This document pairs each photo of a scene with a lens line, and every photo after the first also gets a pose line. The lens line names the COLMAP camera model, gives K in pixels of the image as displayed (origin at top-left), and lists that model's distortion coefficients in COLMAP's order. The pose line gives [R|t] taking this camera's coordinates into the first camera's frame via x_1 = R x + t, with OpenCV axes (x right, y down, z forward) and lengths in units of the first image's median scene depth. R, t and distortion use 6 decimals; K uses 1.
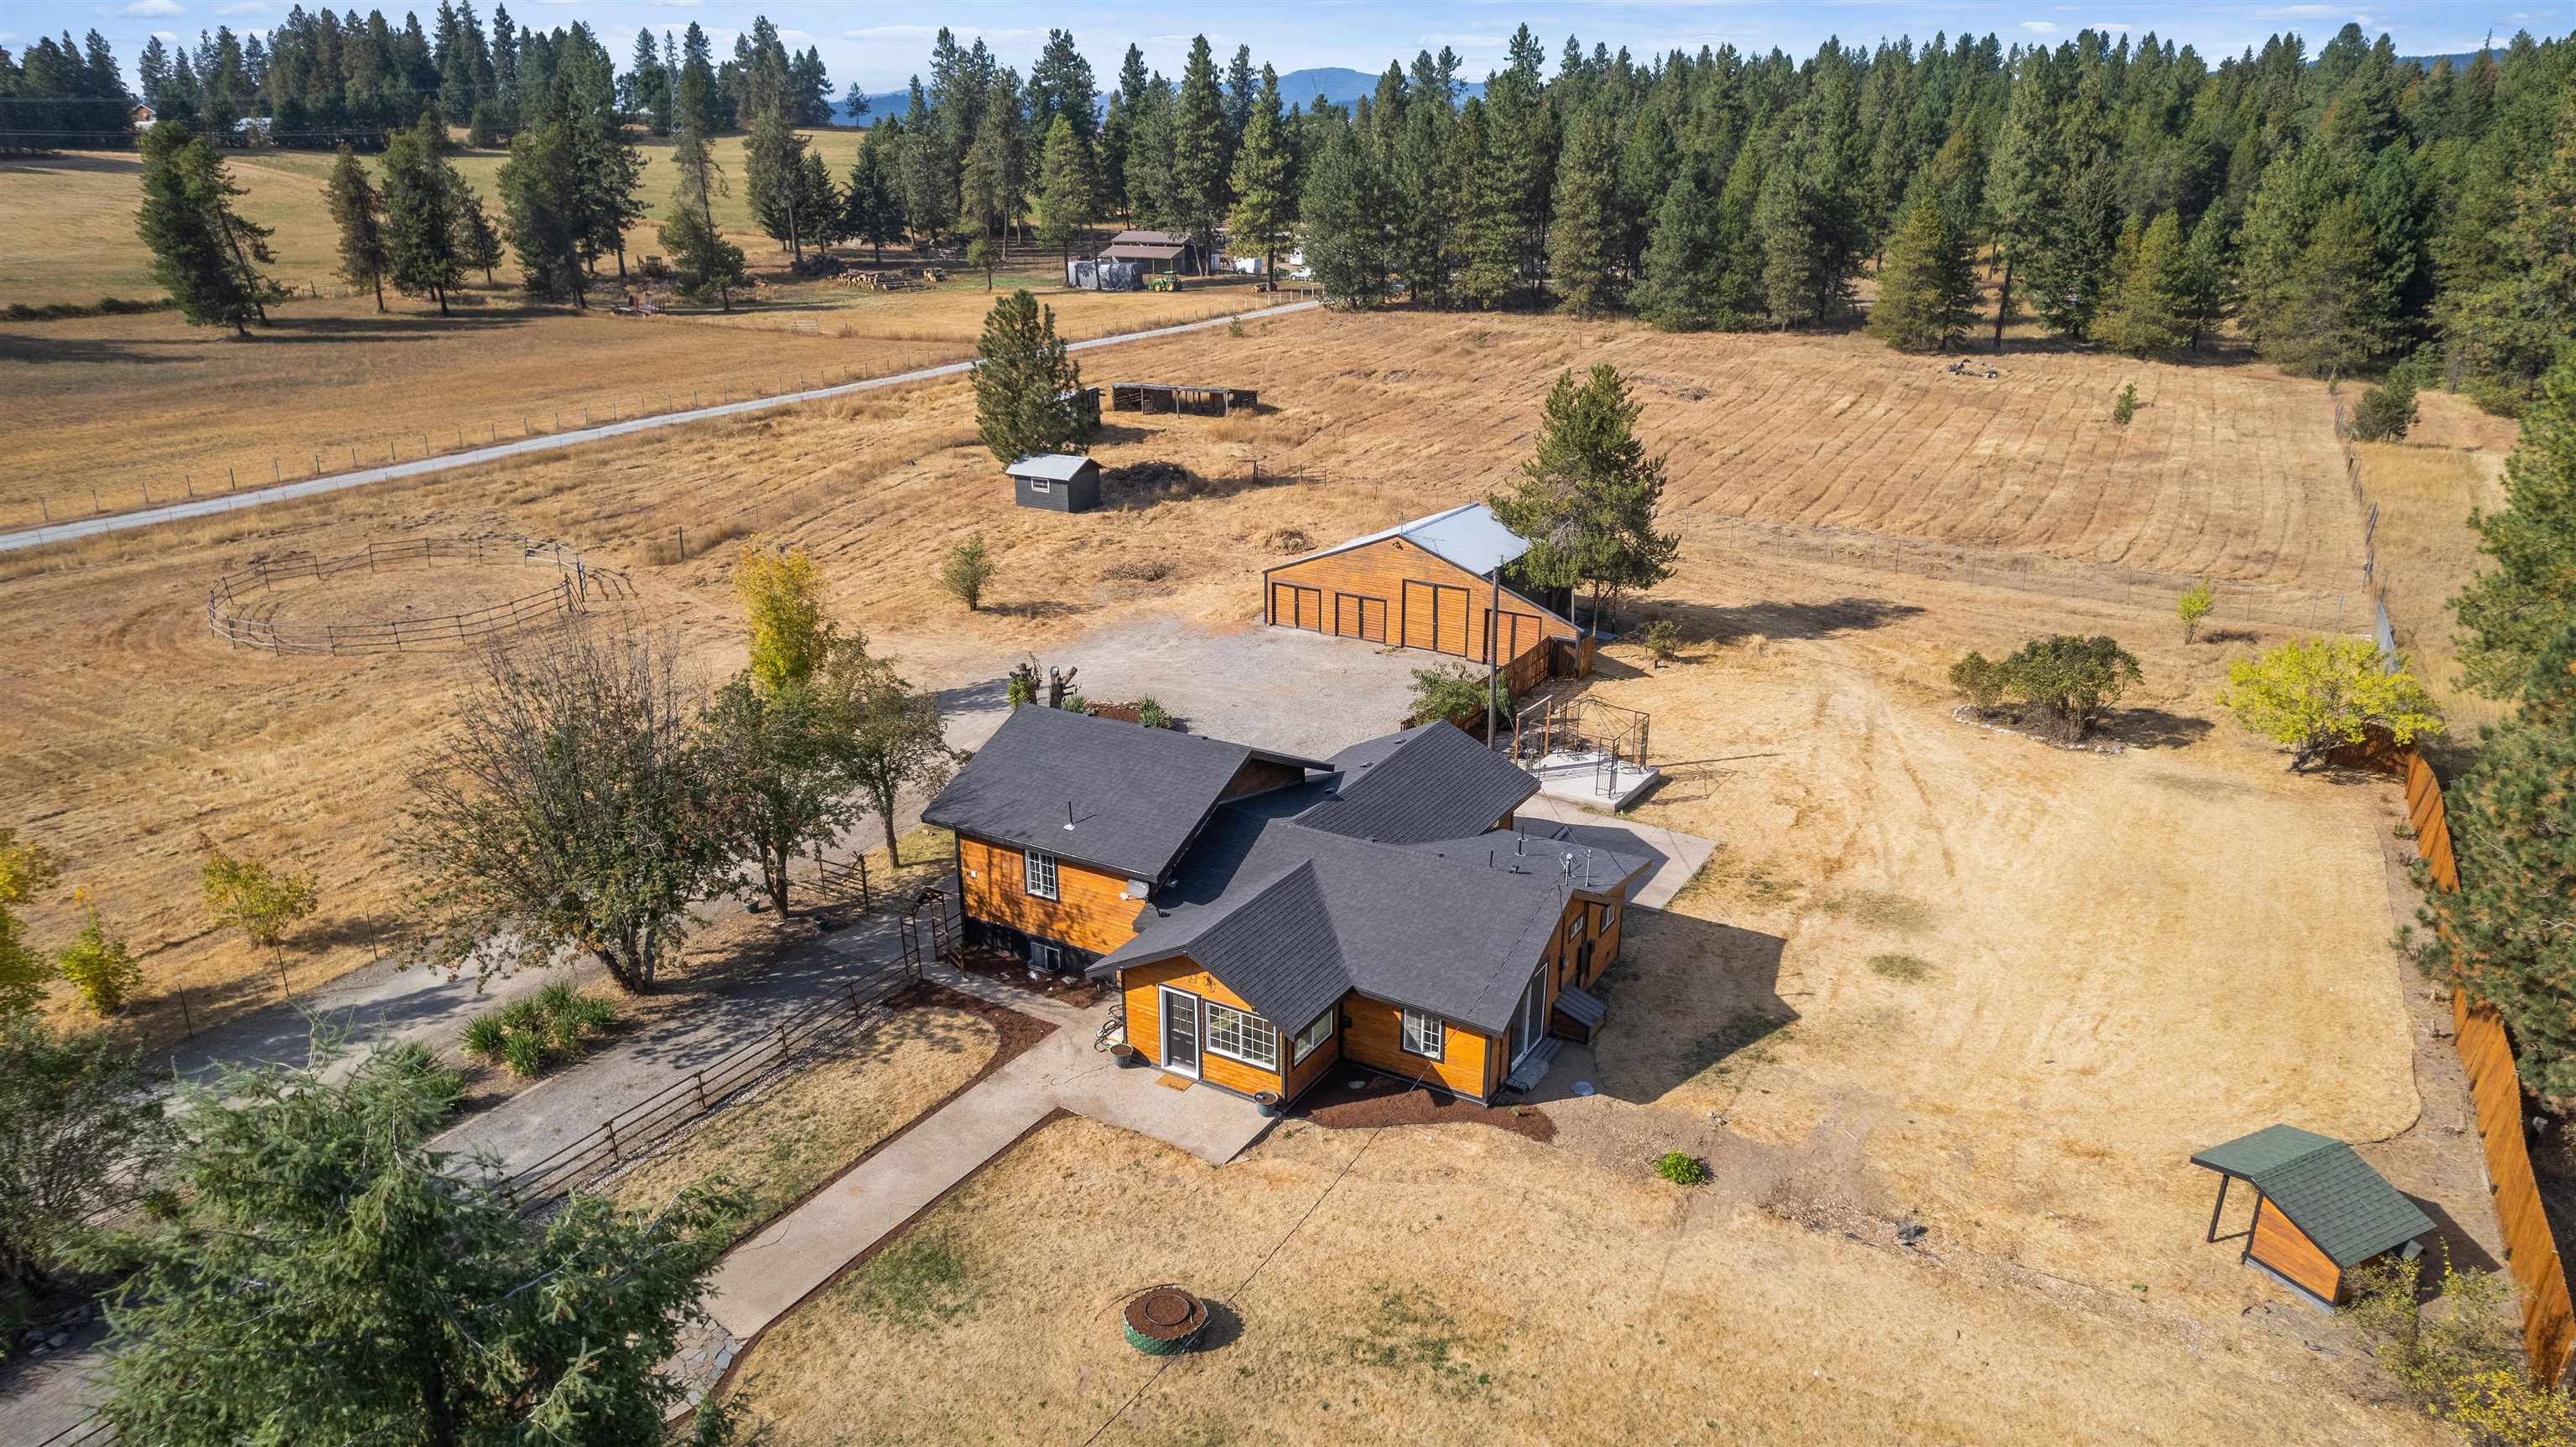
lens RADIAL K [[1662.1, 0, 1300.9], [0, 1662.1, 732.0], [0, 0, 1]] dist [-0.082983, 0.074785]
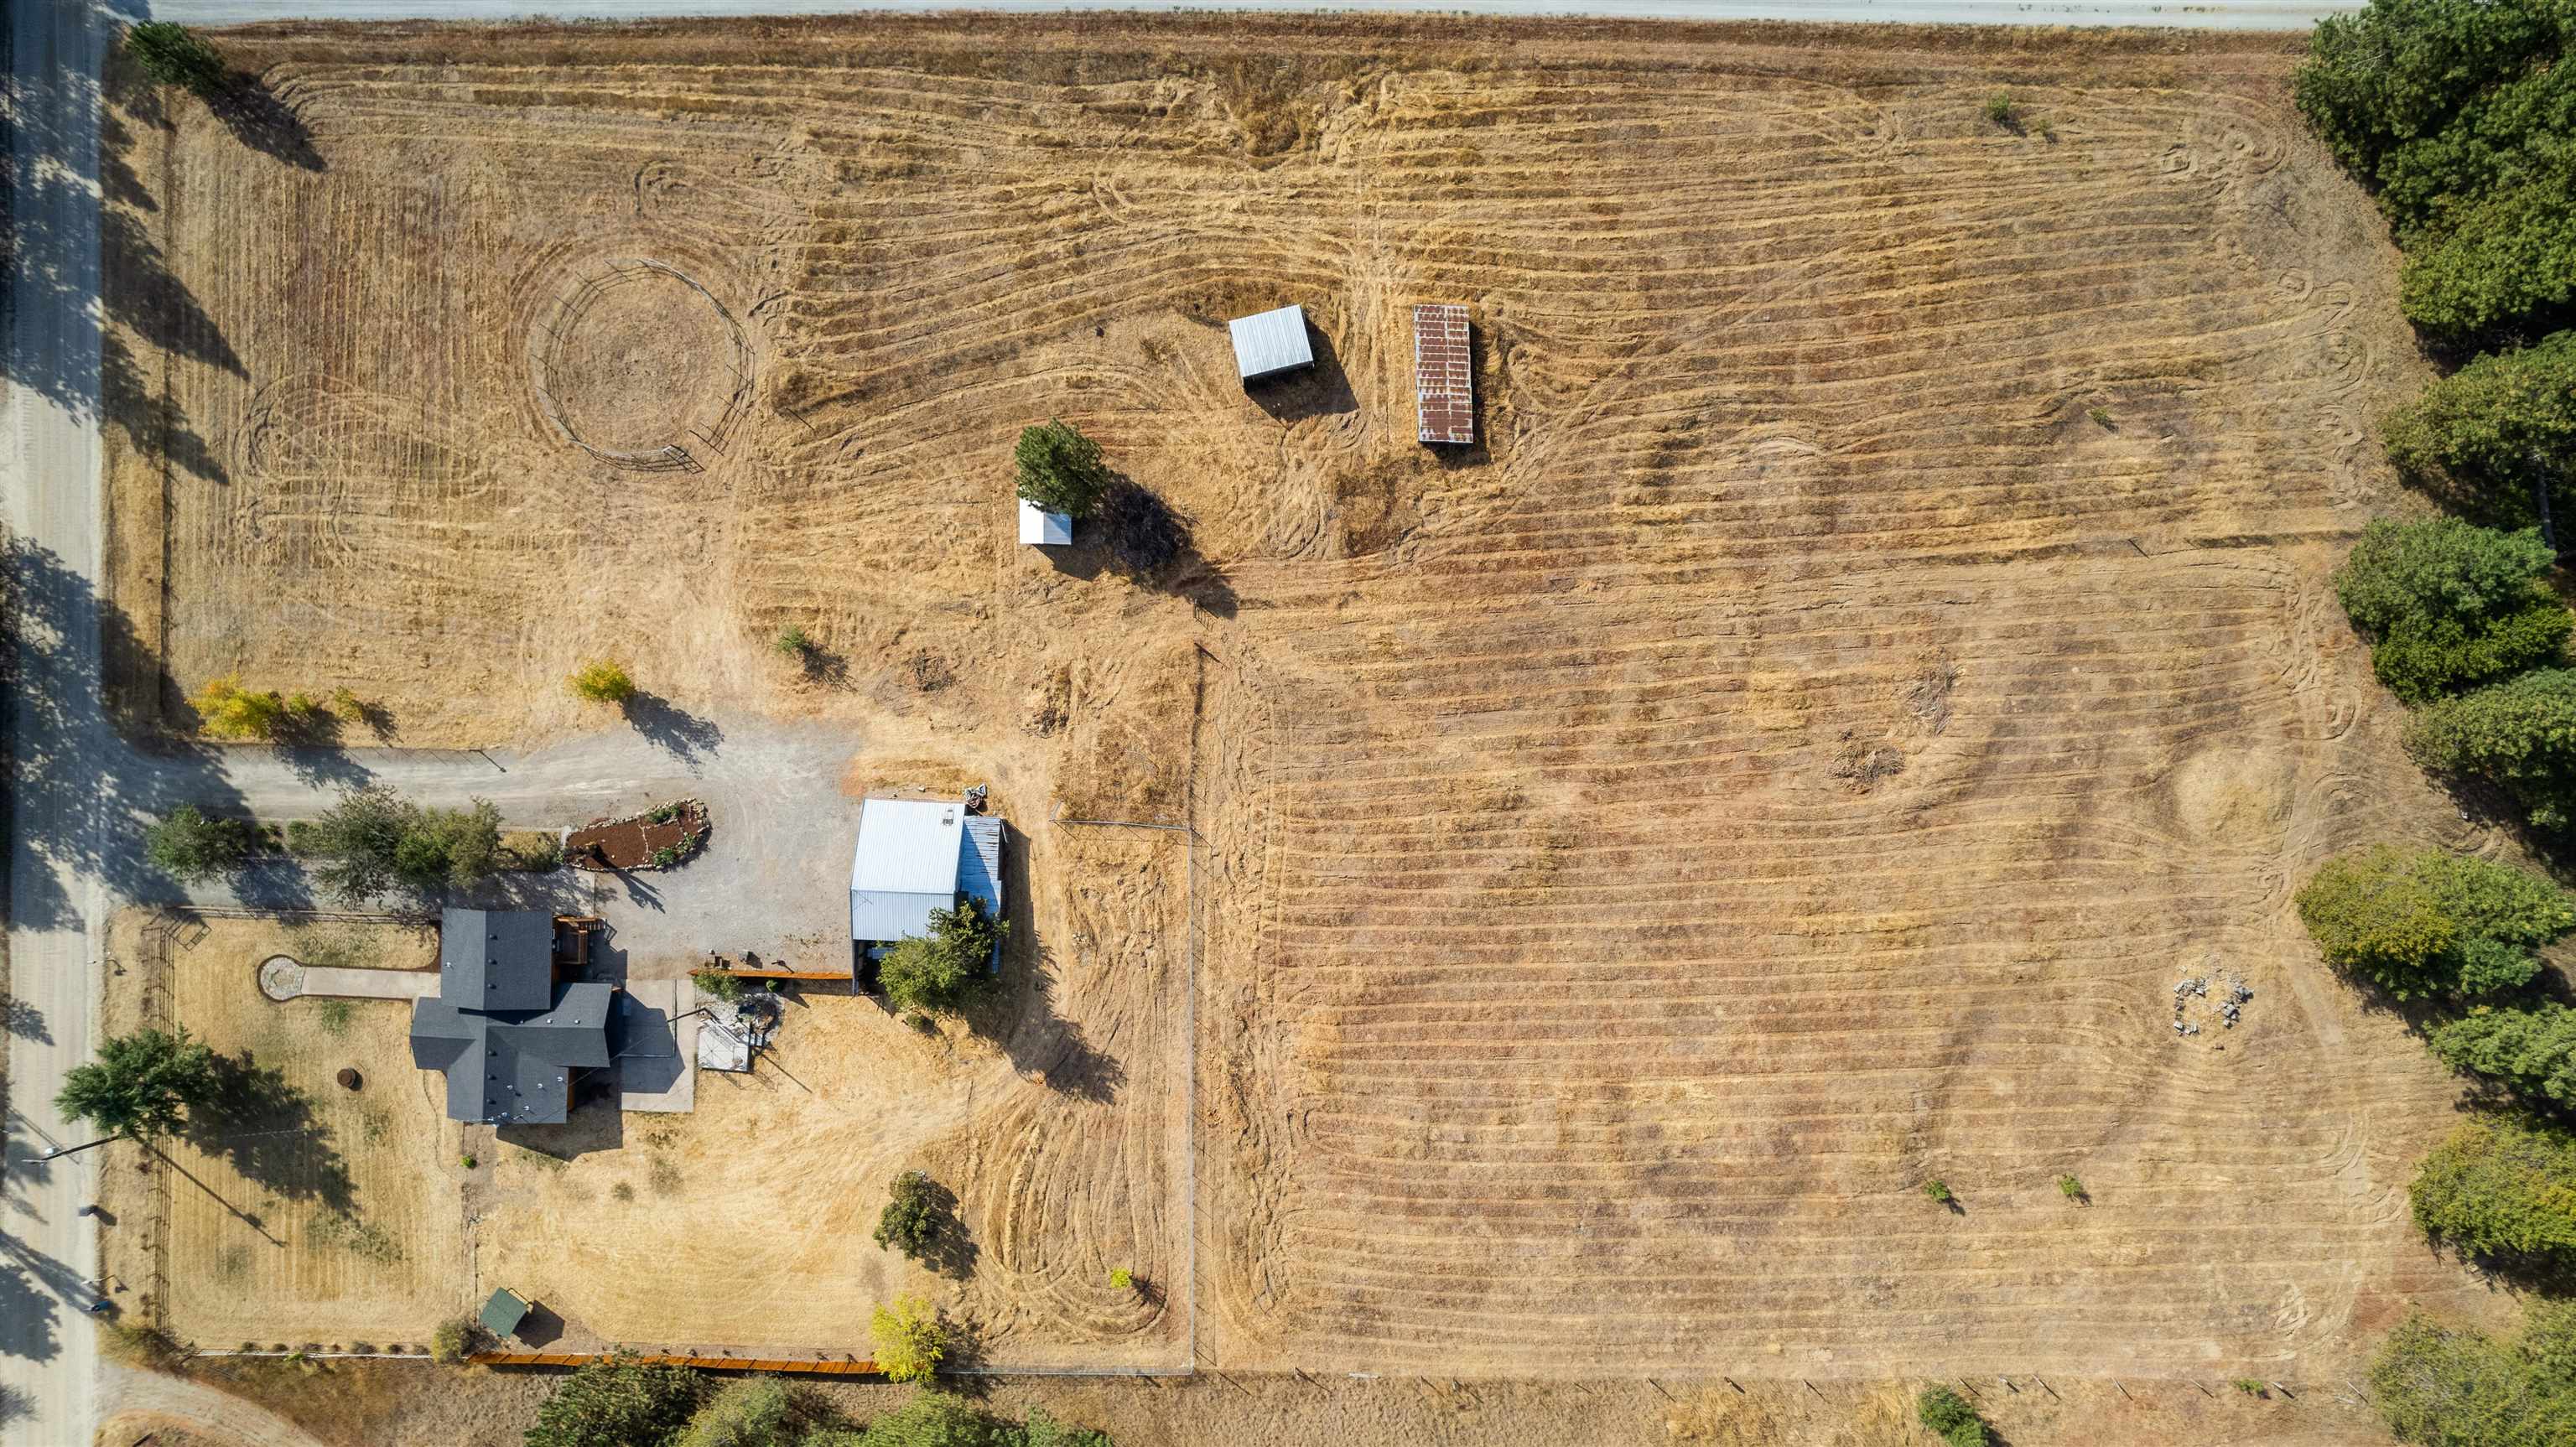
lens RADIAL K [[1662.1, 0, 1300.9], [0, 1662.1, 732.0], [0, 0, 1]] dist [-0.082983, 0.074785]
pose [[0.479259, 0.877585, -0.012430, 0.132350], [-0.291097, 0.172300, 0.941050, -1.542590], [0.827994, -0.447388, 0.338039, 0.690746]]
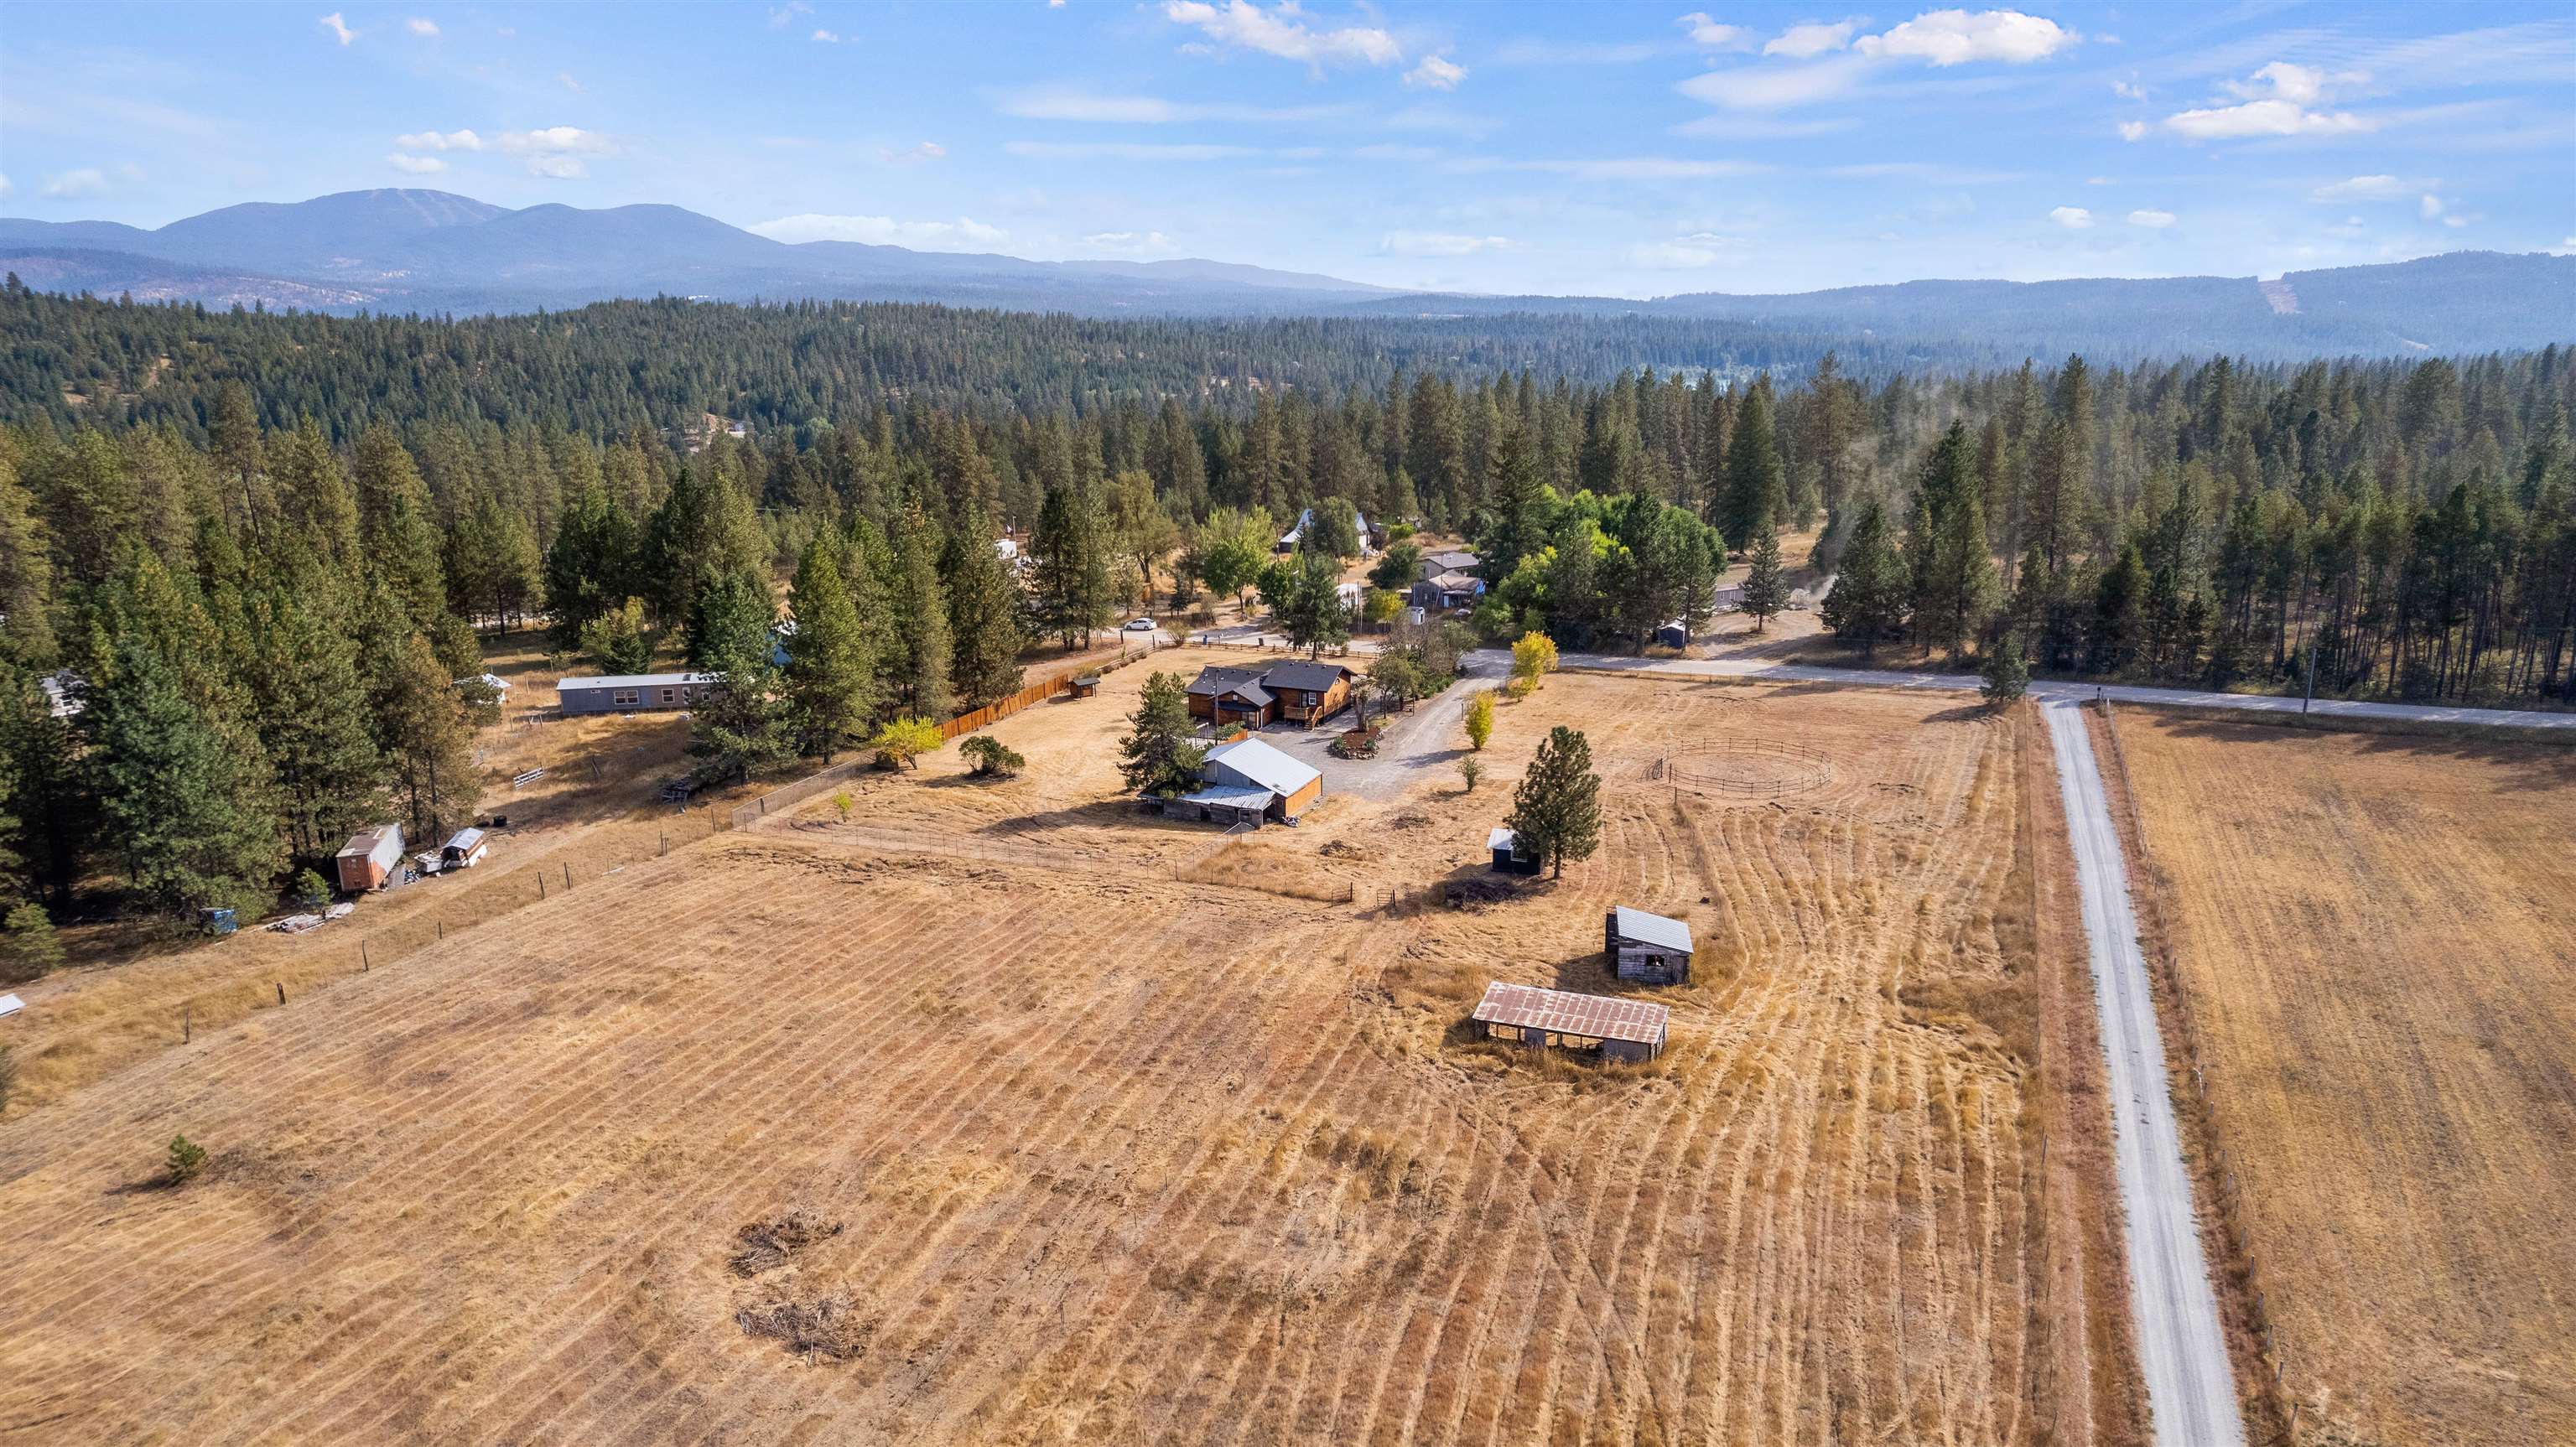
lens RADIAL K [[1662.1, 0, 1300.9], [0, 1662.1, 732.0], [0, 0, 1]] dist [-0.082983, 0.074785]
pose [[-0.992996, 0.030484, -0.114147, 0.193937], [-0.038304, 0.830889, 0.555118, -1.031763], [0.111766, 0.555602, -0.823902, 2.173871]]
